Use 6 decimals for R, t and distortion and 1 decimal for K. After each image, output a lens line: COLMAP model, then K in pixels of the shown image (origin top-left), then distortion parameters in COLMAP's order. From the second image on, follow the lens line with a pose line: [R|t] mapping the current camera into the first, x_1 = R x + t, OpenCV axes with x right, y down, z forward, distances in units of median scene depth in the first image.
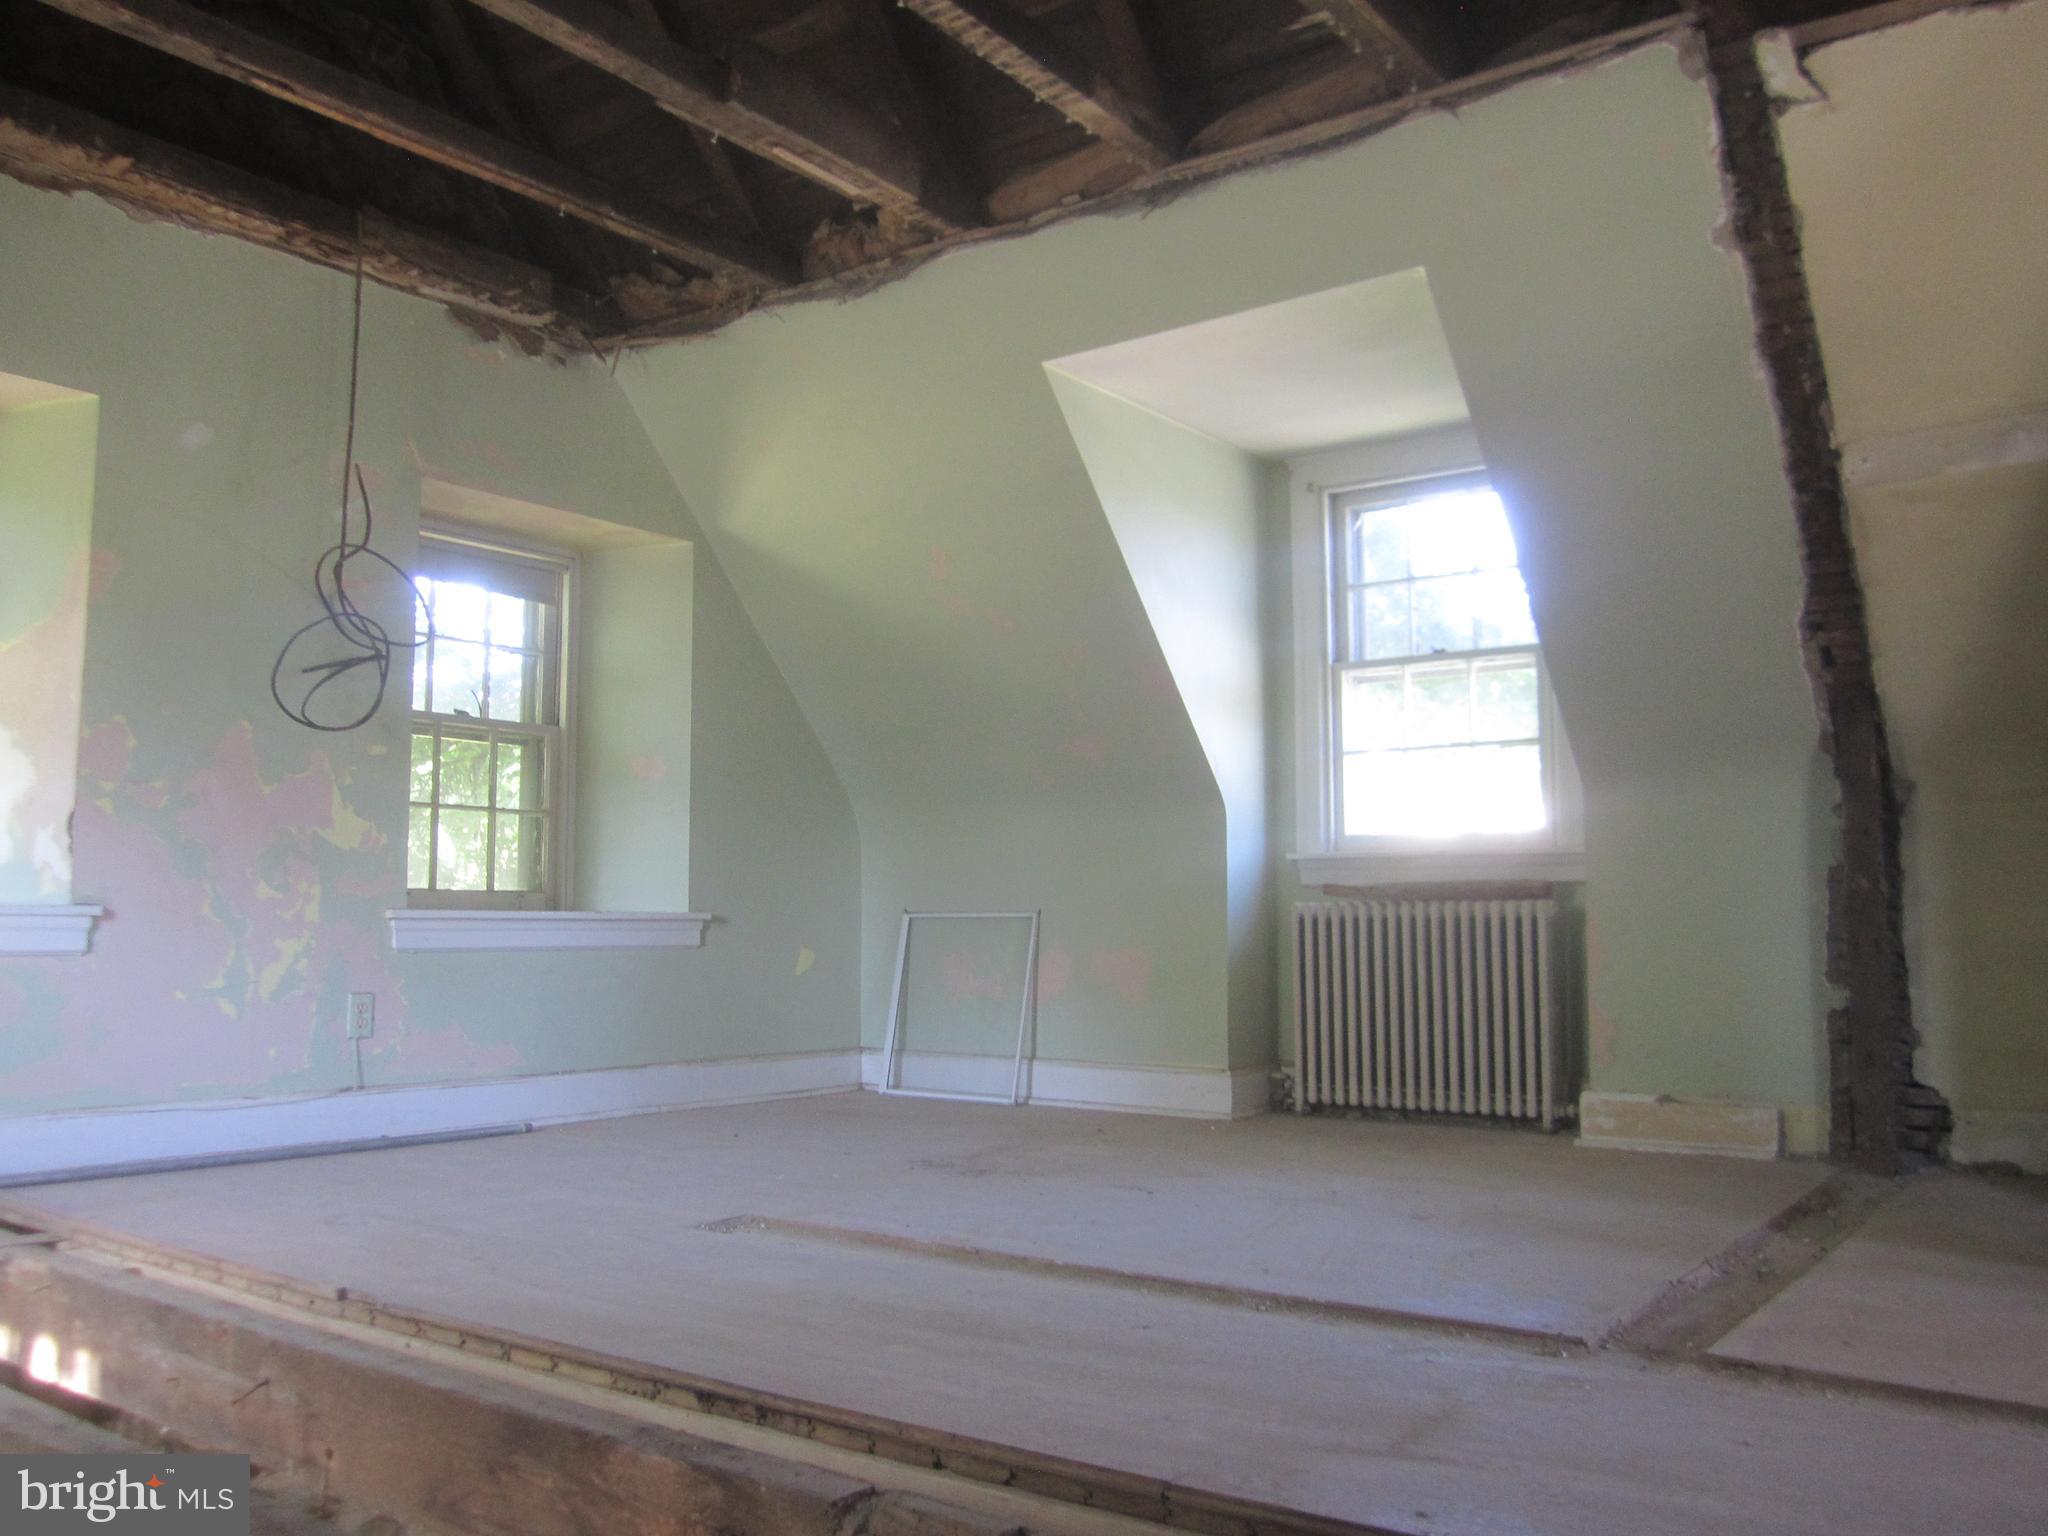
lens RADIAL K [[1699.3, 0, 1024.0], [0, 1699.3, 768.0], [0, 0, 1]] dist [-0.052025, 0.014248]
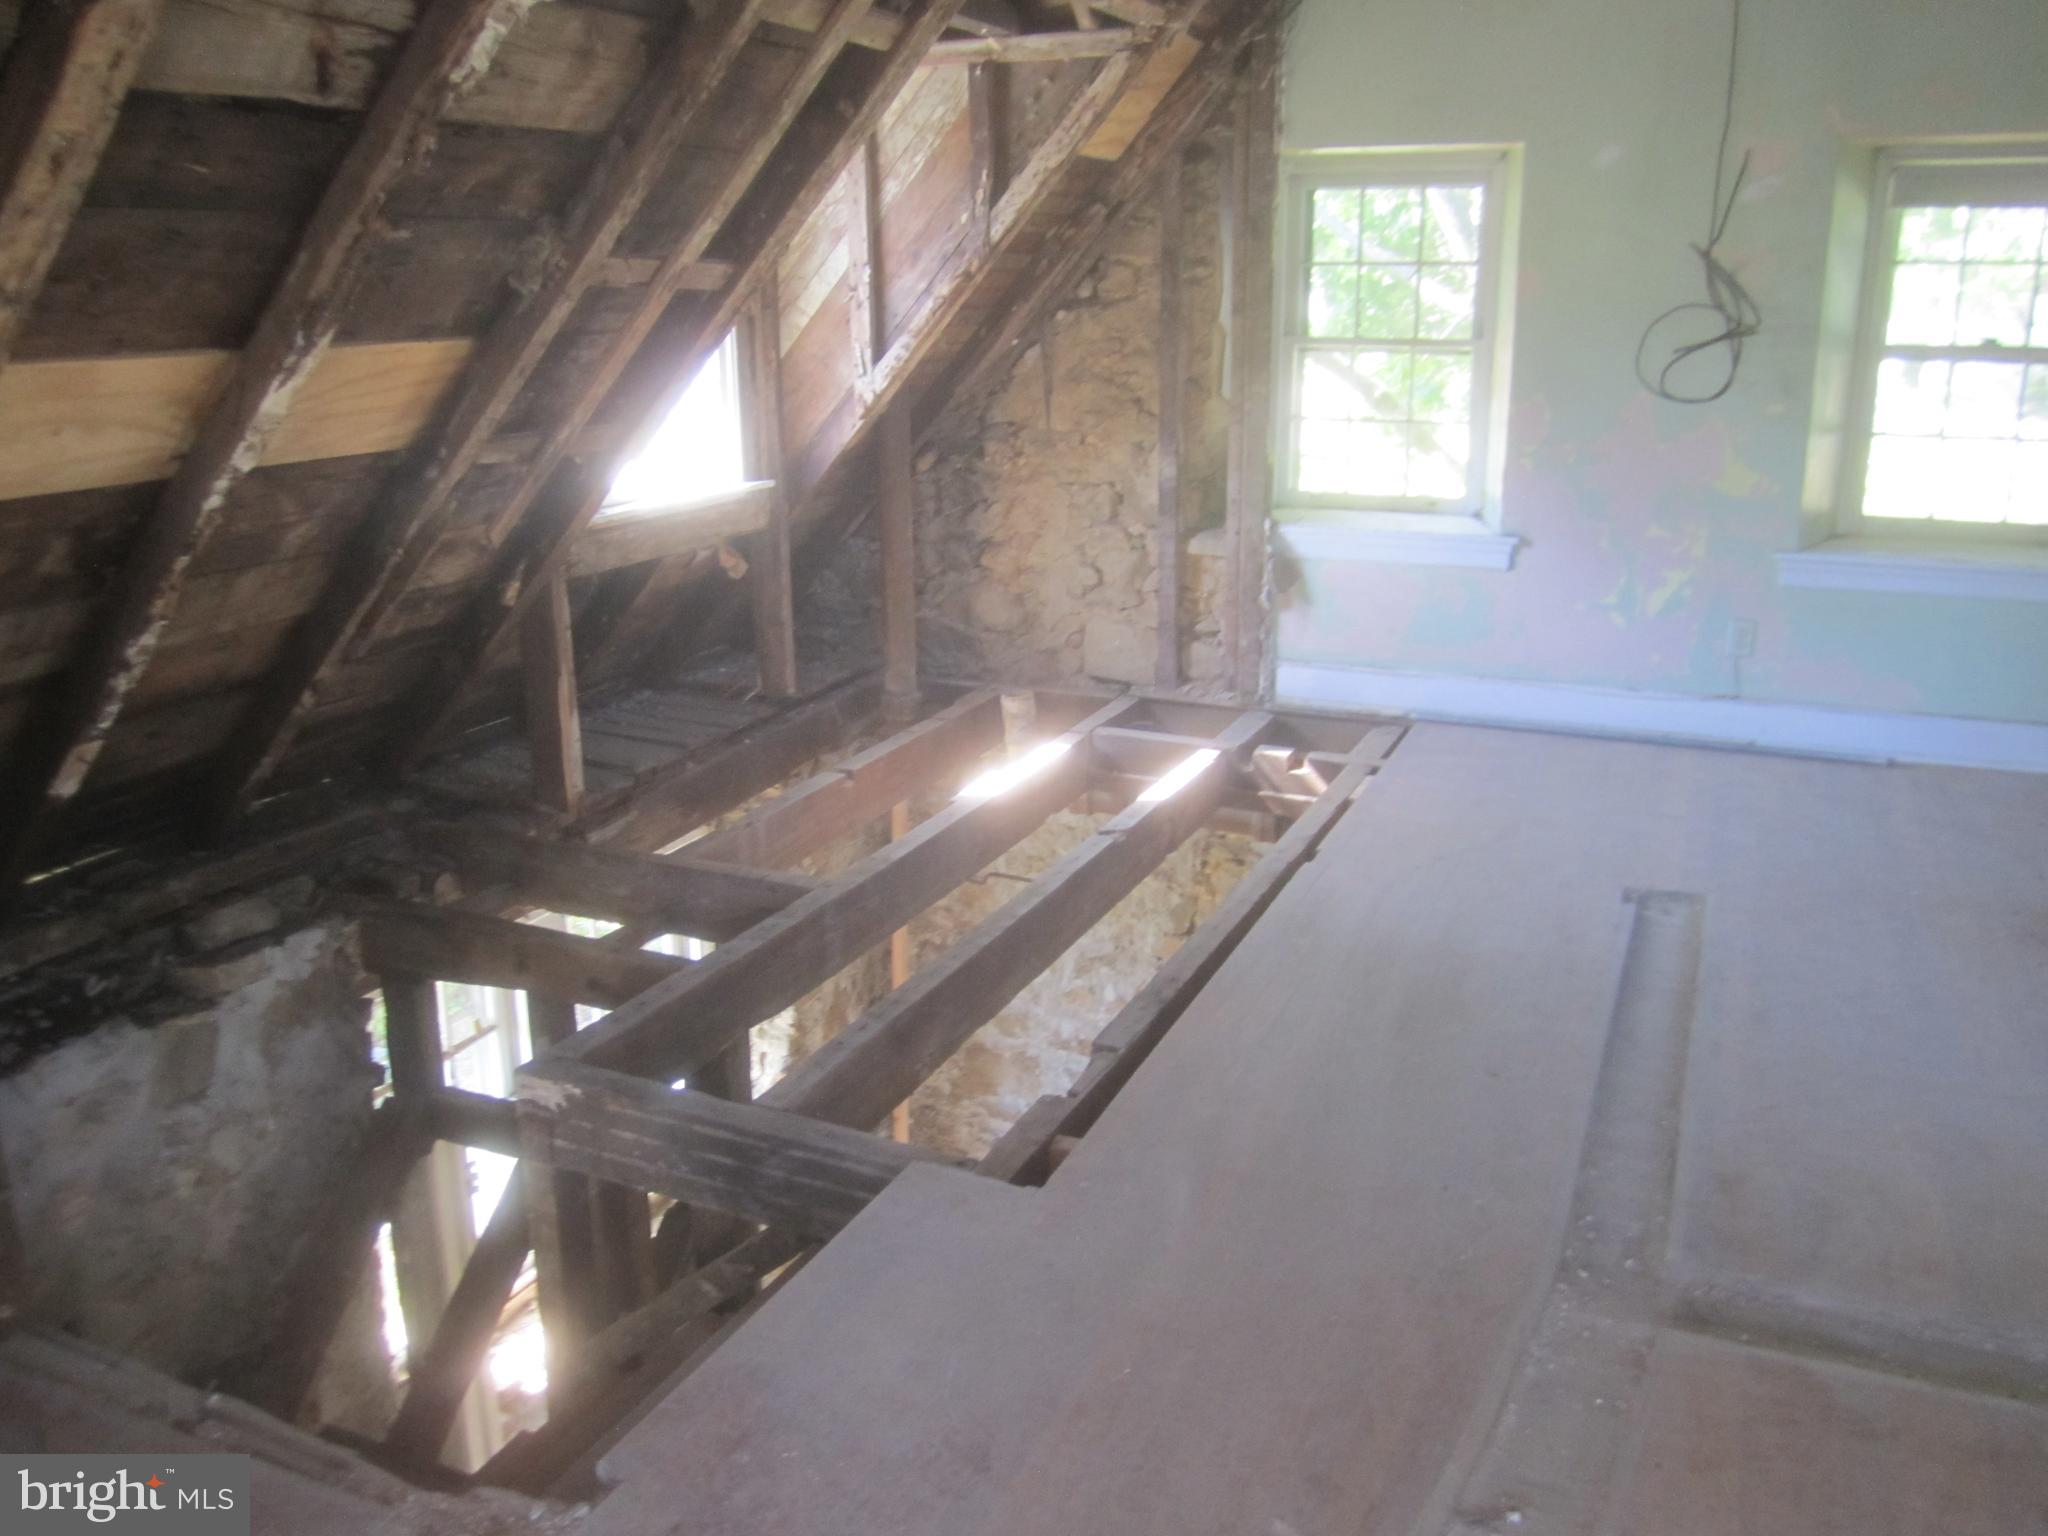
lens RADIAL K [[1699.3, 0, 1024.0], [0, 1699.3, 768.0], [0, 0, 1]] dist [-0.052025, 0.014248]
pose [[0.225541, 0.271342, -0.935684, 0.646349], [0.098322, 0.949188, 0.298958, -0.175874], [0.969259, -0.159425, 0.187402, 0.283427]]
